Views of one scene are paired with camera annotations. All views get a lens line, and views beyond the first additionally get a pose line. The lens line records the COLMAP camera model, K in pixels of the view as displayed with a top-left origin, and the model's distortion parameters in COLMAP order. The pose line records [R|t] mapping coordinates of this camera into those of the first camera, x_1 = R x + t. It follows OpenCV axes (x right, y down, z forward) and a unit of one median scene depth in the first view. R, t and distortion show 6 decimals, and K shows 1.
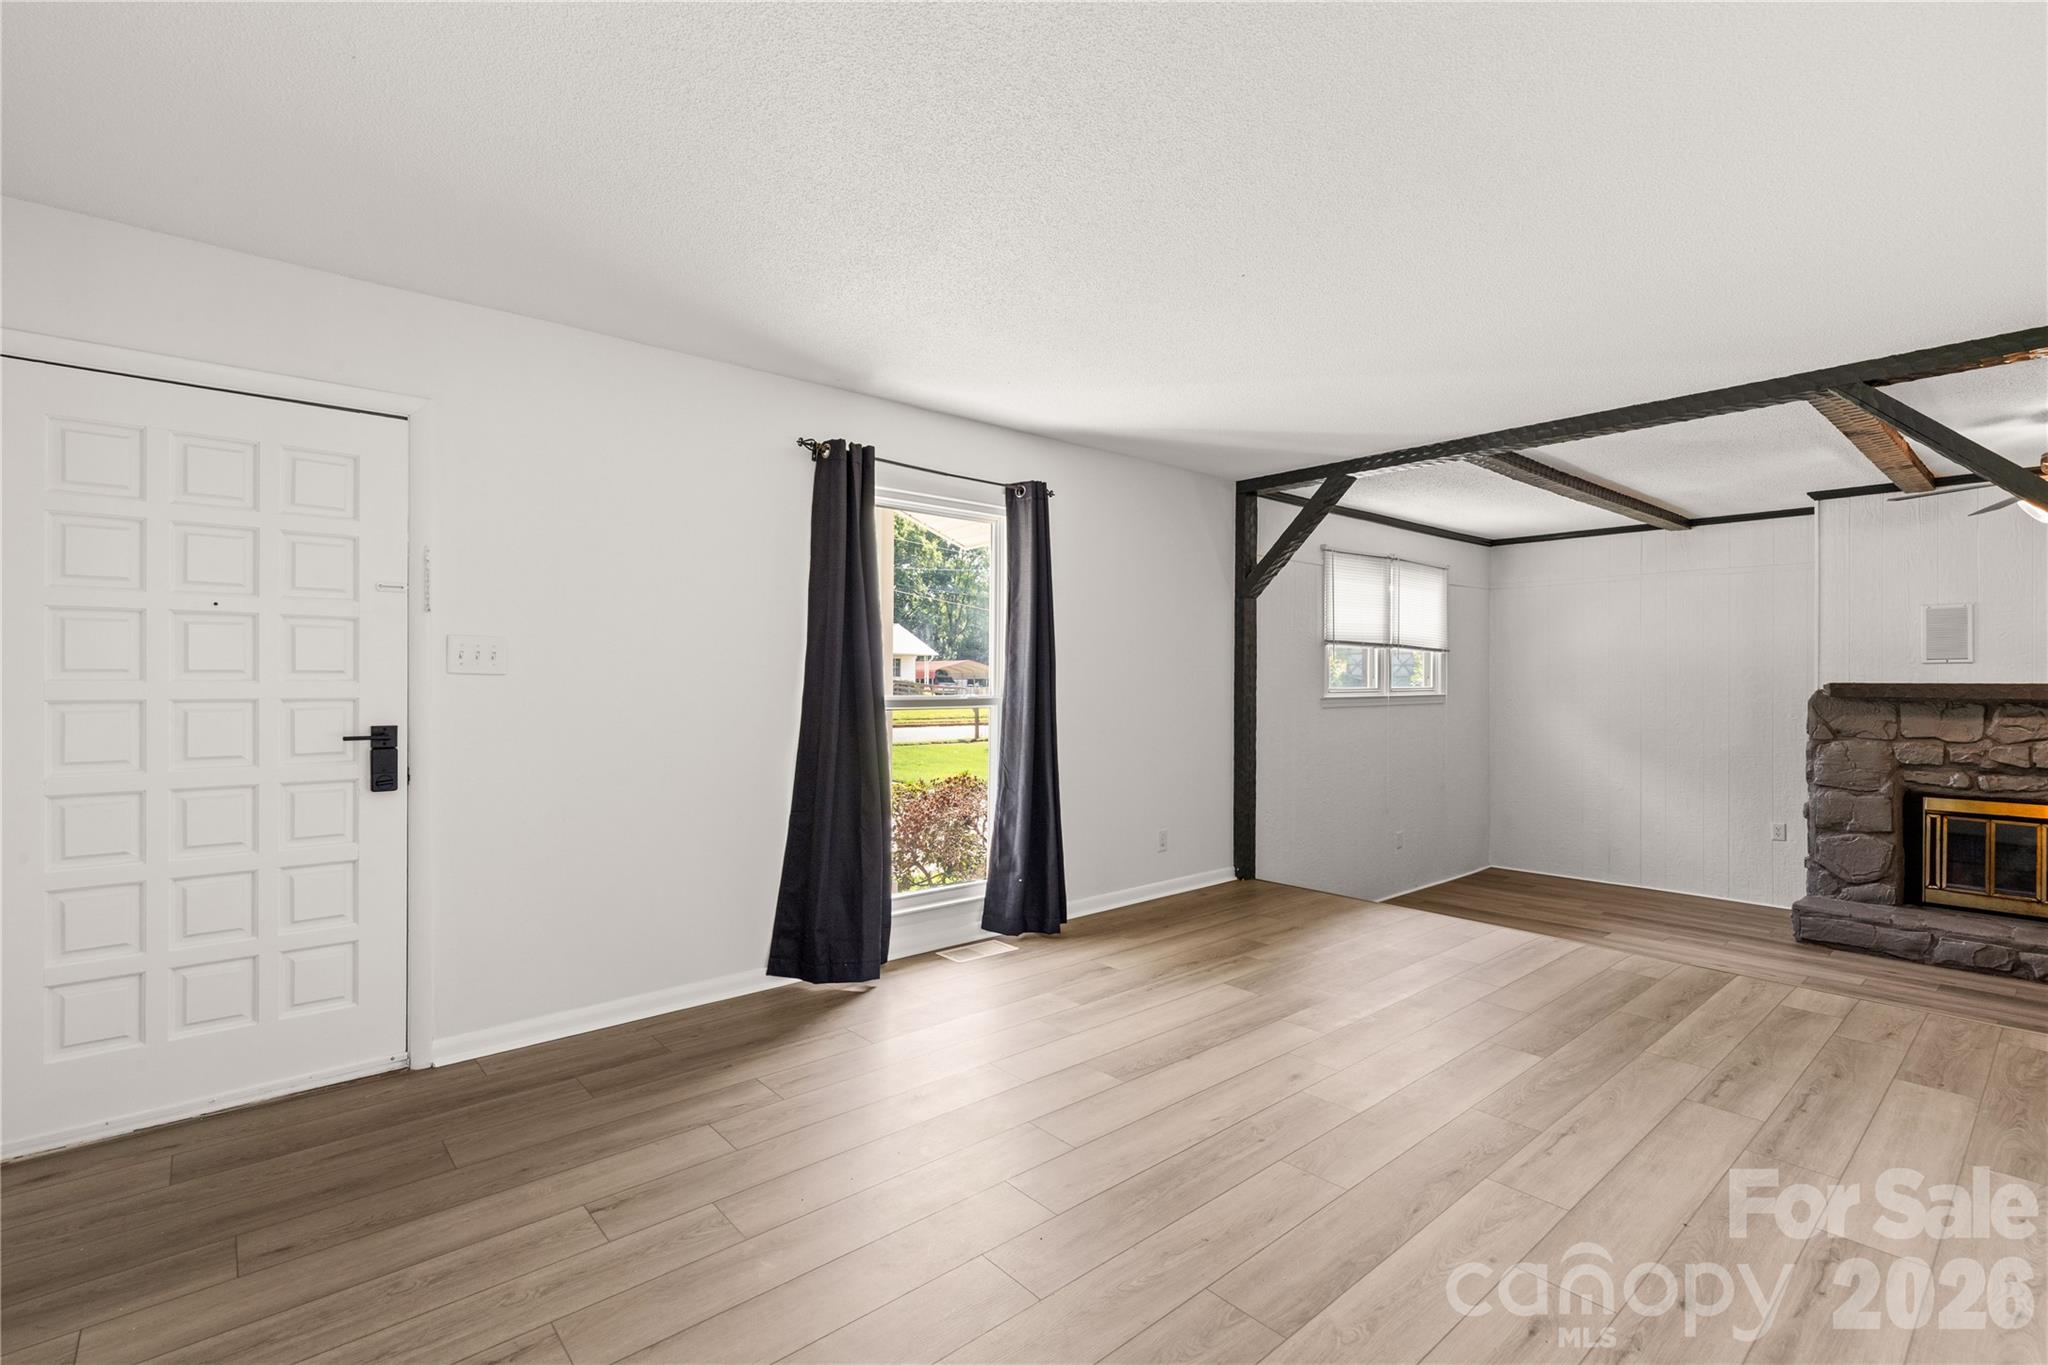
lens RADIAL K [[933.1, 0, 1024.0], [0, 933.1, 682.5], [0, 0, 1]] dist [0.003608, 0.000473]
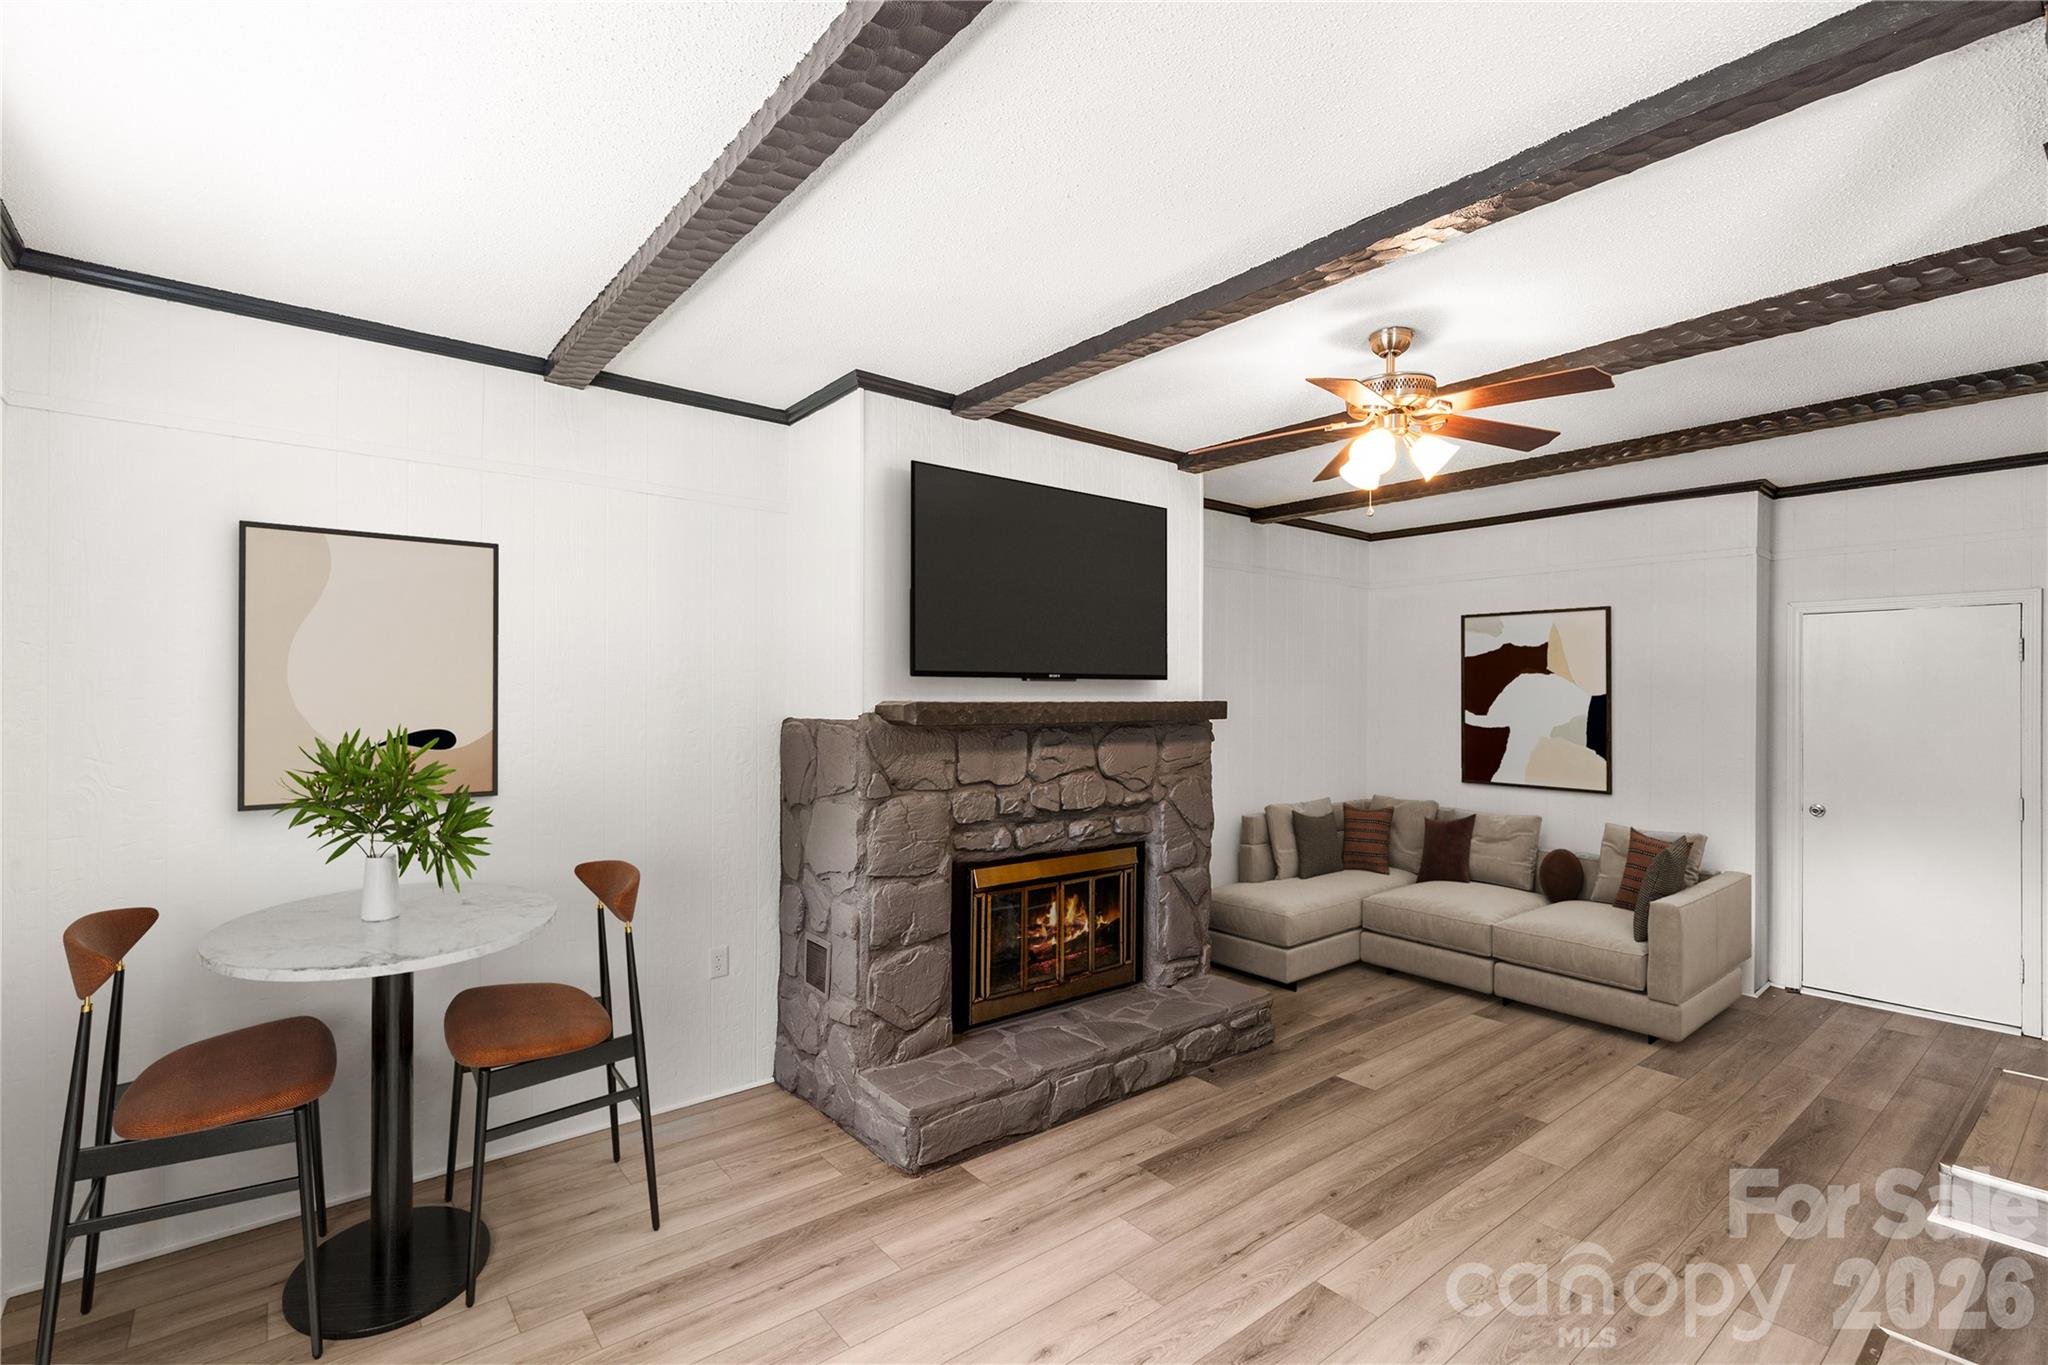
lens RADIAL K [[933.1, 0, 1024.0], [0, 933.1, 682.5], [0, 0, 1]] dist [0.003608, 0.000473]
pose [[0.034414, 0.010753, 0.999350, 0.303613], [-0.003556, 0.999937, -0.010637, -0.006190], [-0.999401, -0.003188, 0.034450, 0.993801]]
